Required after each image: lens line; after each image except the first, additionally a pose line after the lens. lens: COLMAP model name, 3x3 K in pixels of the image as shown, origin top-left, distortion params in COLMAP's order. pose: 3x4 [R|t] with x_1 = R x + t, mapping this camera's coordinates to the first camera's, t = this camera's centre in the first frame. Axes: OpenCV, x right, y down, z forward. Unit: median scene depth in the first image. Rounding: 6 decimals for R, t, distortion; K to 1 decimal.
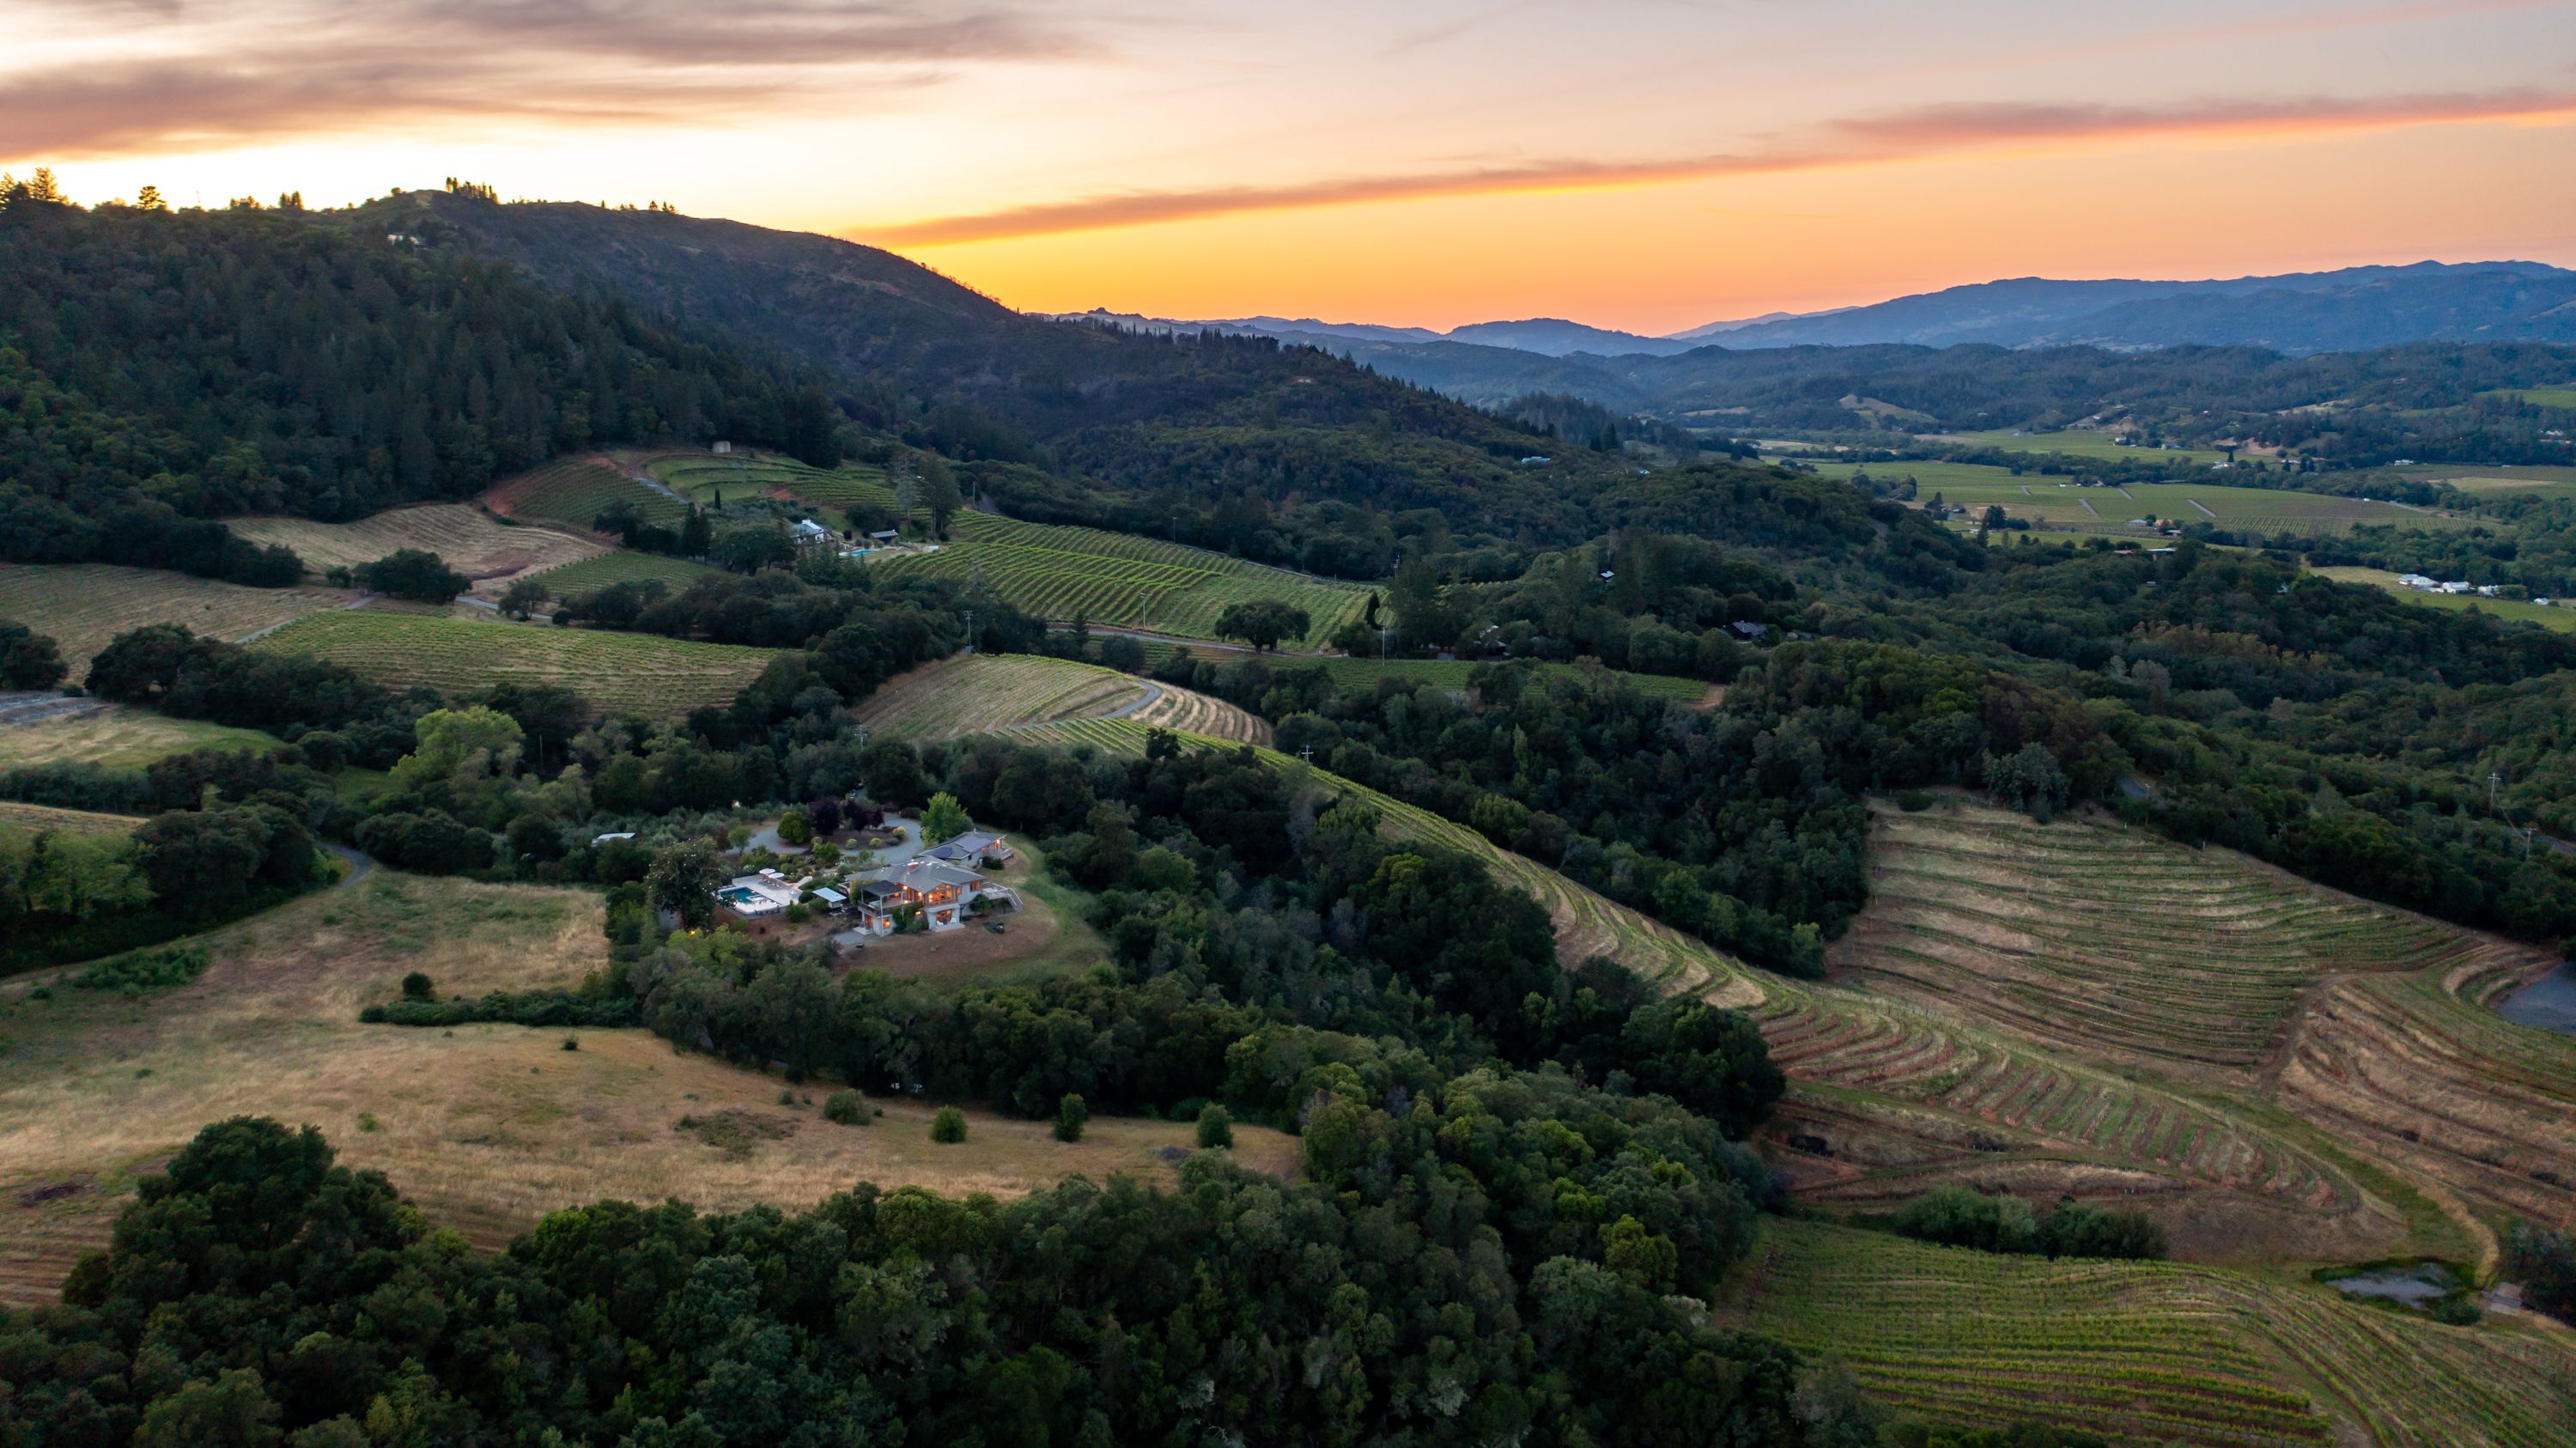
lens RADIAL K [[2057.3, 0, 1288.0], [0, 2057.3, 724.0], [0, 0, 1]] dist [-0.008732, 0.000009]
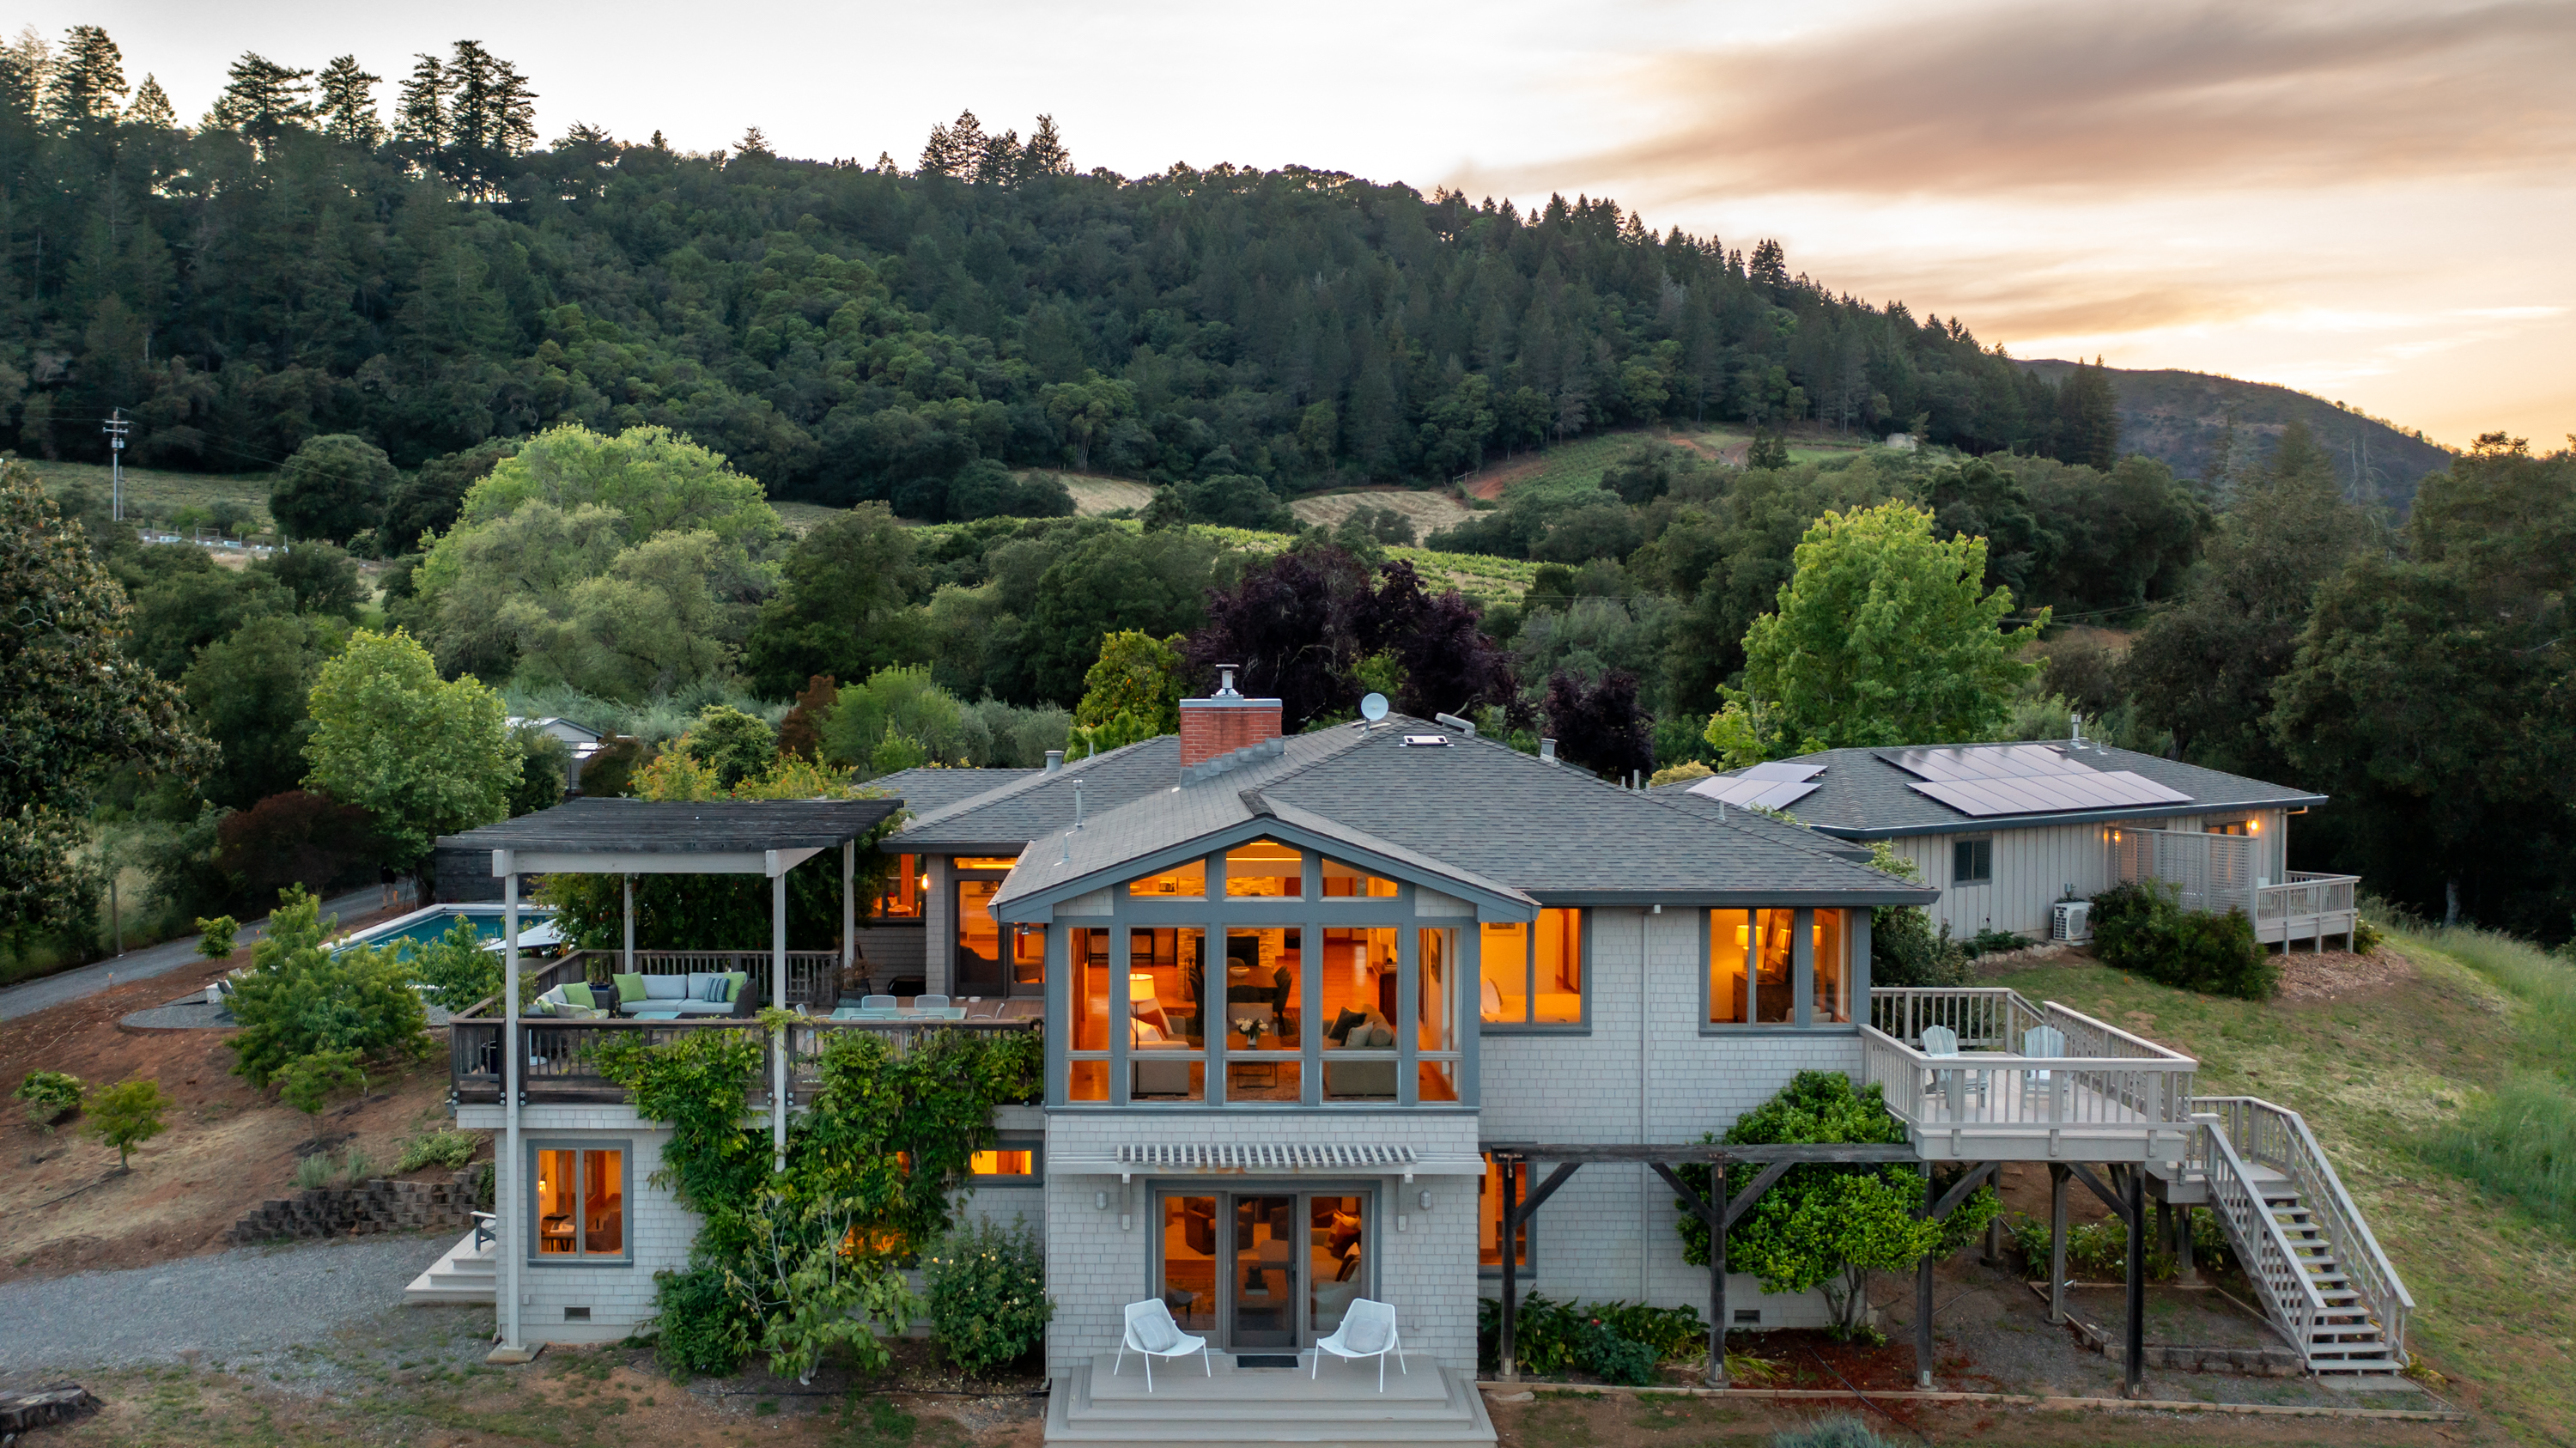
lens RADIAL K [[2240.5, 0, 1098.9], [0, 2240.5, 726.2], [0, 0, 1]] dist [0.002622, 0.002336]
pose [[0.777074, 0.031594, -0.628616, -0.055242], [-0.116392, 0.988727, -0.094187, 0.038400], [0.618554, 0.146356, 0.771991, 0.433359]]
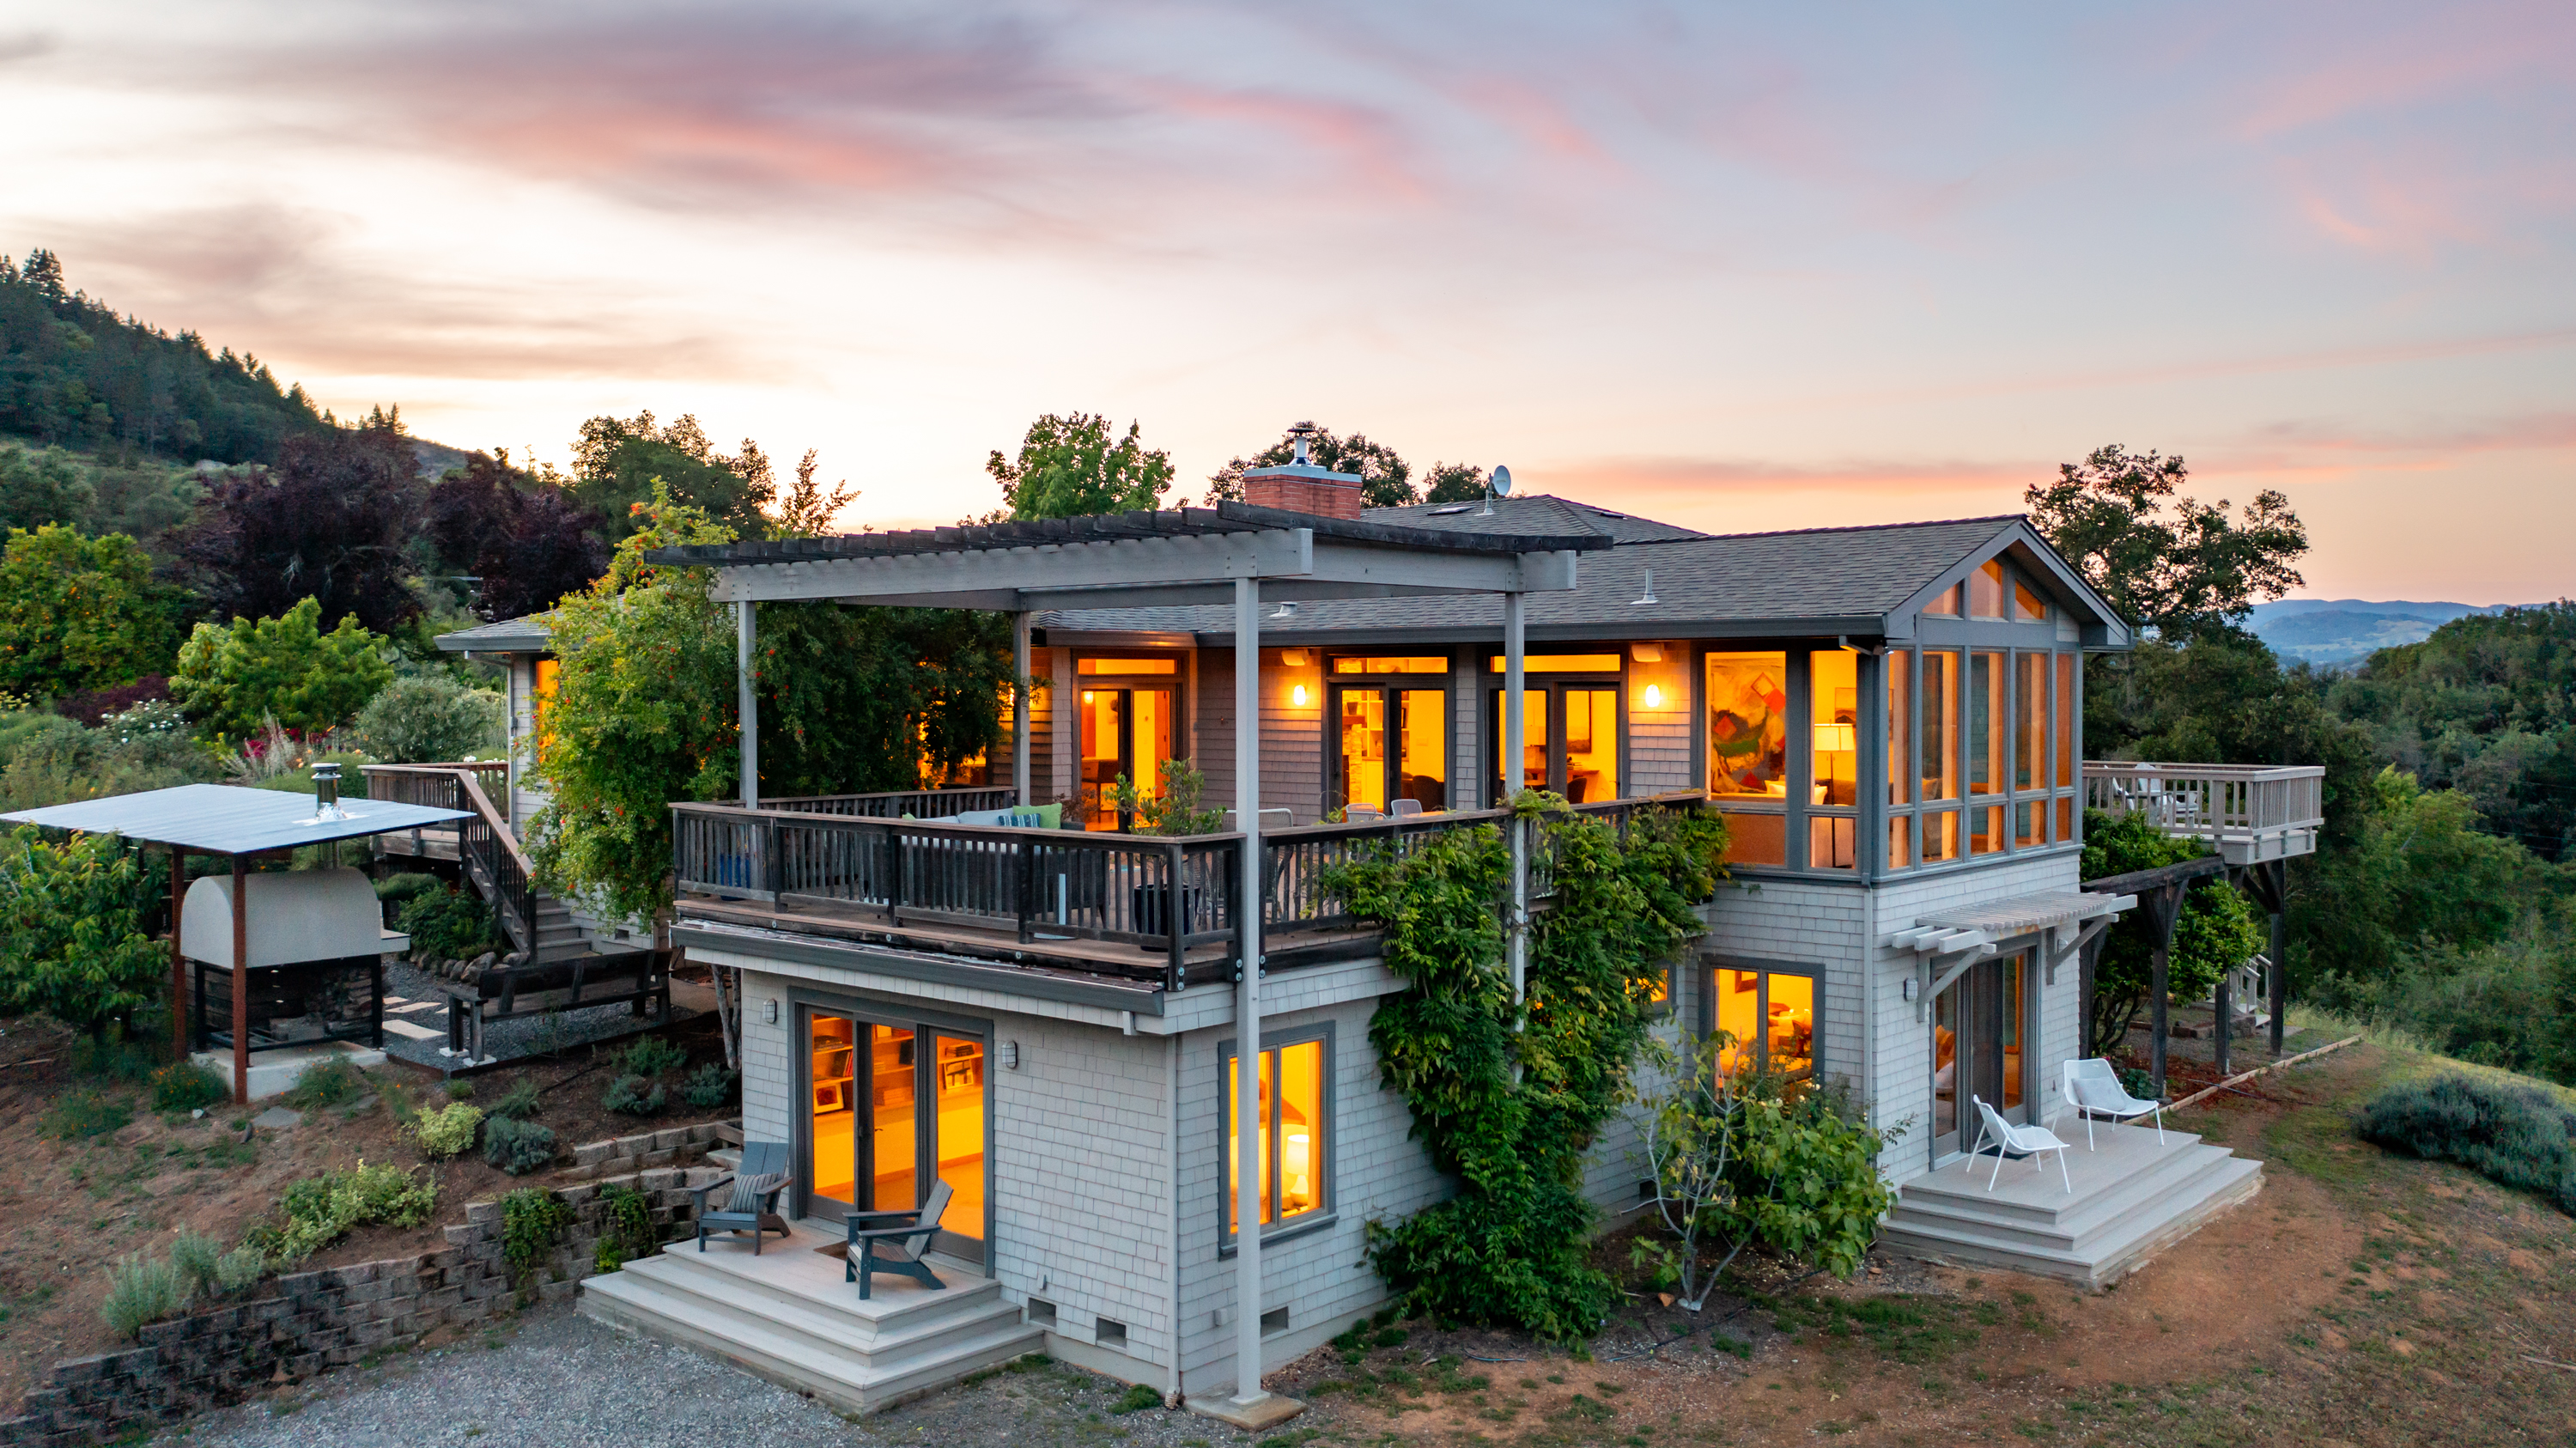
lens RADIAL K [[2057.3, 0, 1288.0], [0, 2057.3, 724.0], [0, 0, 1]] dist [-0.008732, 0.000009]
pose [[0.982045, 0.004606, 0.188588, -0.094980], [0.024979, 0.987724, -0.154197, 0.043625], [-0.186984, 0.156139, 0.969875, 0.437920]]
